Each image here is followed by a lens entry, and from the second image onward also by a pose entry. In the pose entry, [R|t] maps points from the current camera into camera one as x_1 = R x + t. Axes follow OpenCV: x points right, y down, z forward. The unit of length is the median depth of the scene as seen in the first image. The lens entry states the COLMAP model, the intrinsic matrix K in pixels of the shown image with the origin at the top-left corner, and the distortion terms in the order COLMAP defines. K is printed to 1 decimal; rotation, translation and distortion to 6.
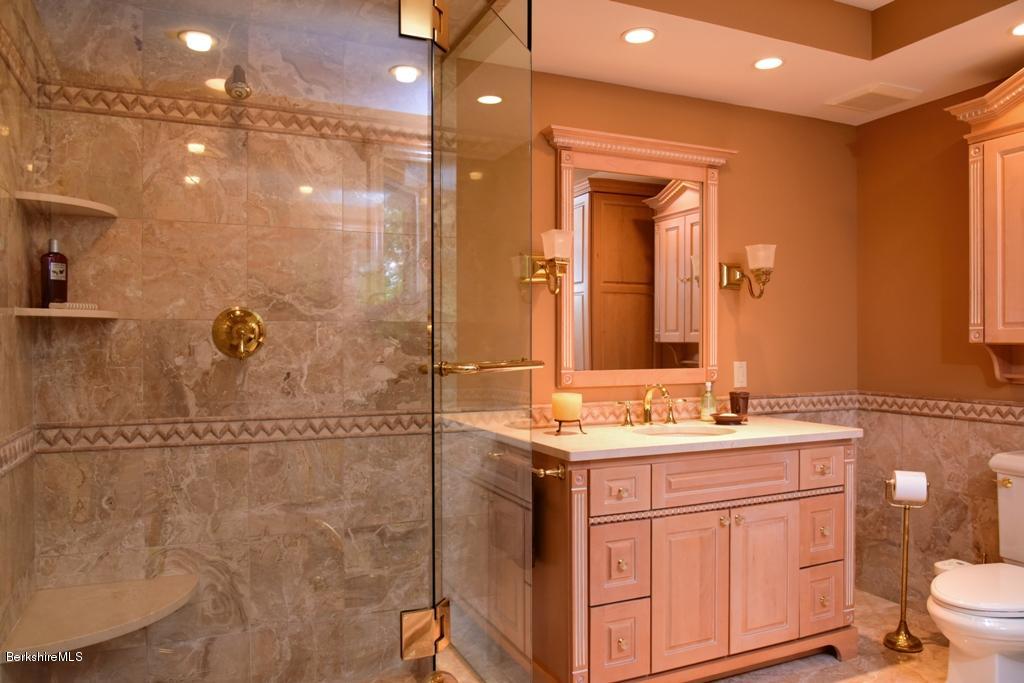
lens RADIAL K [[721.7, 0, 512.0], [0, 721.7, 341.5], [0, 0, 1]] dist [-0.027236, 0.003970]
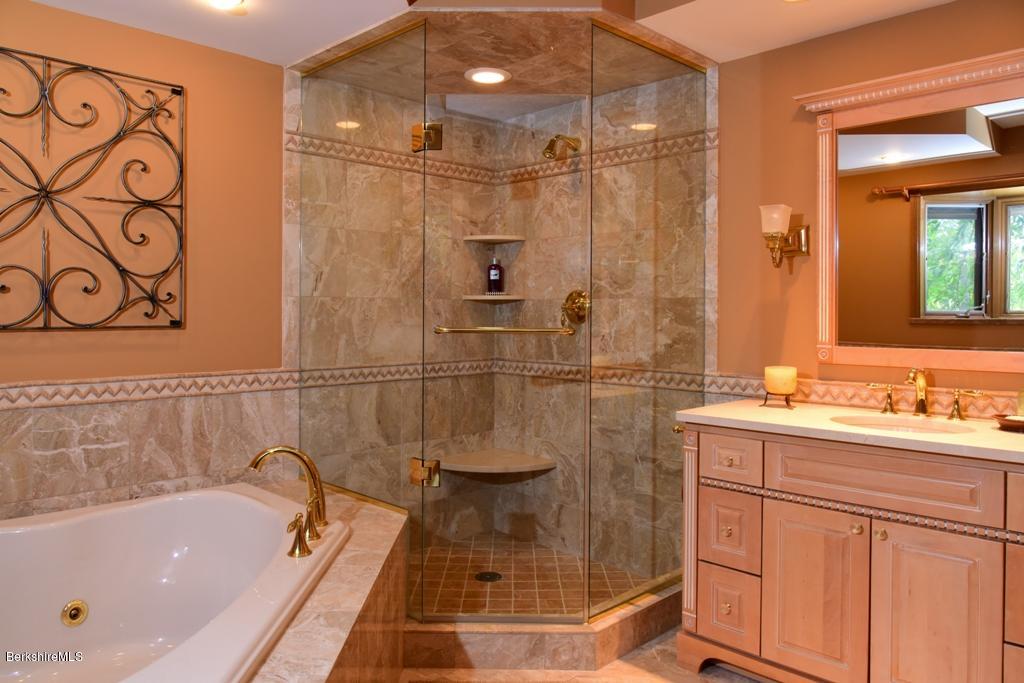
lens RADIAL K [[722.2, 0, 513.6], [0, 722.2, 301.7], [0, 0, 1]] dist [0.005330, 0.002366]
pose [[0.364811, -0.008948, -0.931038, 0.947510], [-0.002186, 0.999943, -0.010466, -0.007639], [0.931079, 0.005853, 0.364771, 0.312068]]
